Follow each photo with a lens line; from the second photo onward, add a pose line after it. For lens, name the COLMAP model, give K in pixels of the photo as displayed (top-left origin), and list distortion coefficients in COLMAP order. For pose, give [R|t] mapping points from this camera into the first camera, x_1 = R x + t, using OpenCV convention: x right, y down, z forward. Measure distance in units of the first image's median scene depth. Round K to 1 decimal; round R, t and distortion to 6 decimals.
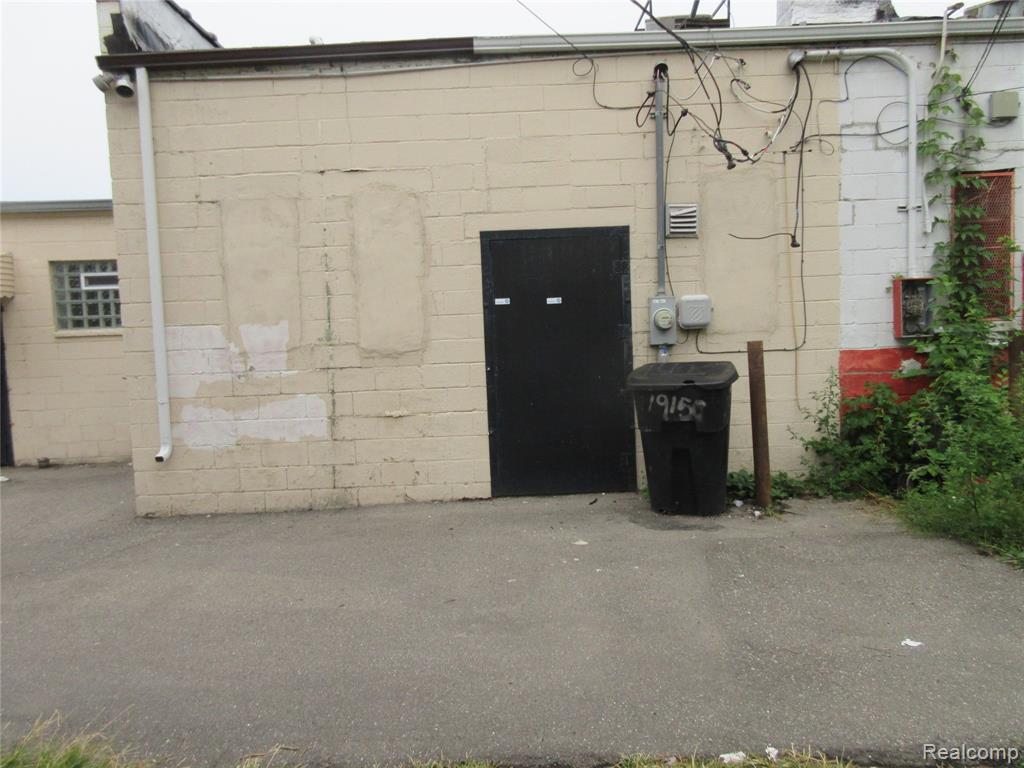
lens RADIAL K [[767.2, 0, 513.0], [0, 767.2, 386.7], [0, 0, 1]] dist [0.013404, 0.001713]
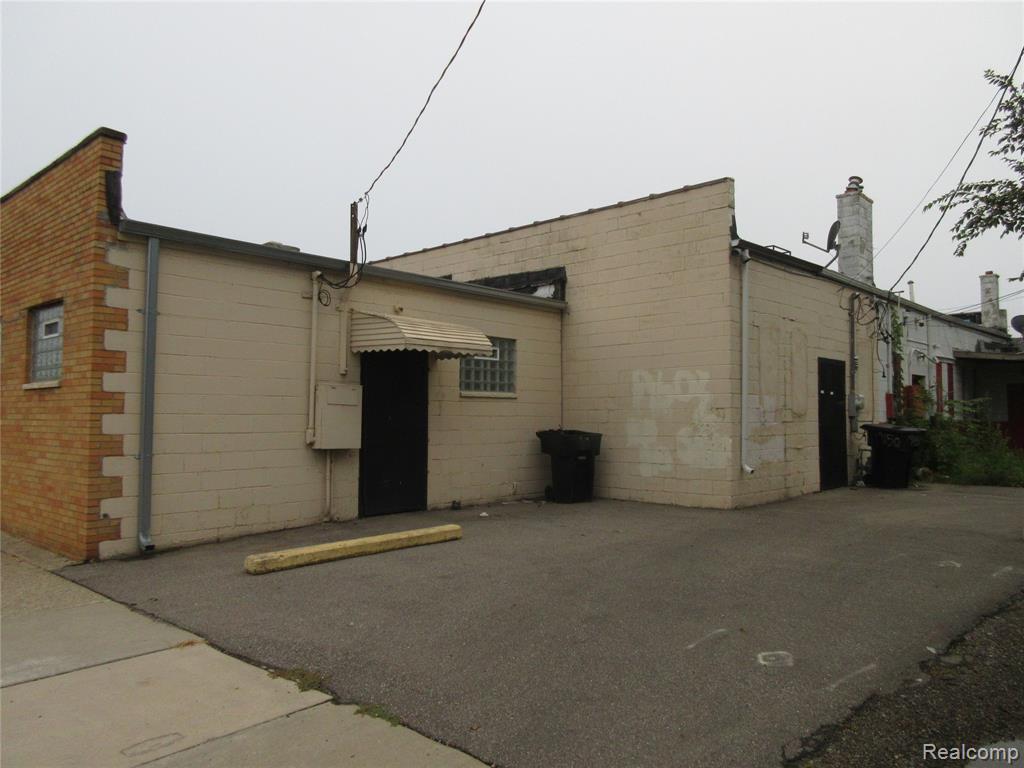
lens RADIAL K [[767.2, 0, 513.0], [0, 767.2, 386.7], [0, 0, 1]] dist [0.013404, 0.001713]
pose [[0.685667, 0.069606, 0.724580, -2.001486], [0.032109, 0.991556, -0.125638, 0.101731], [-0.727207, 0.109411, 0.677643, 0.211332]]
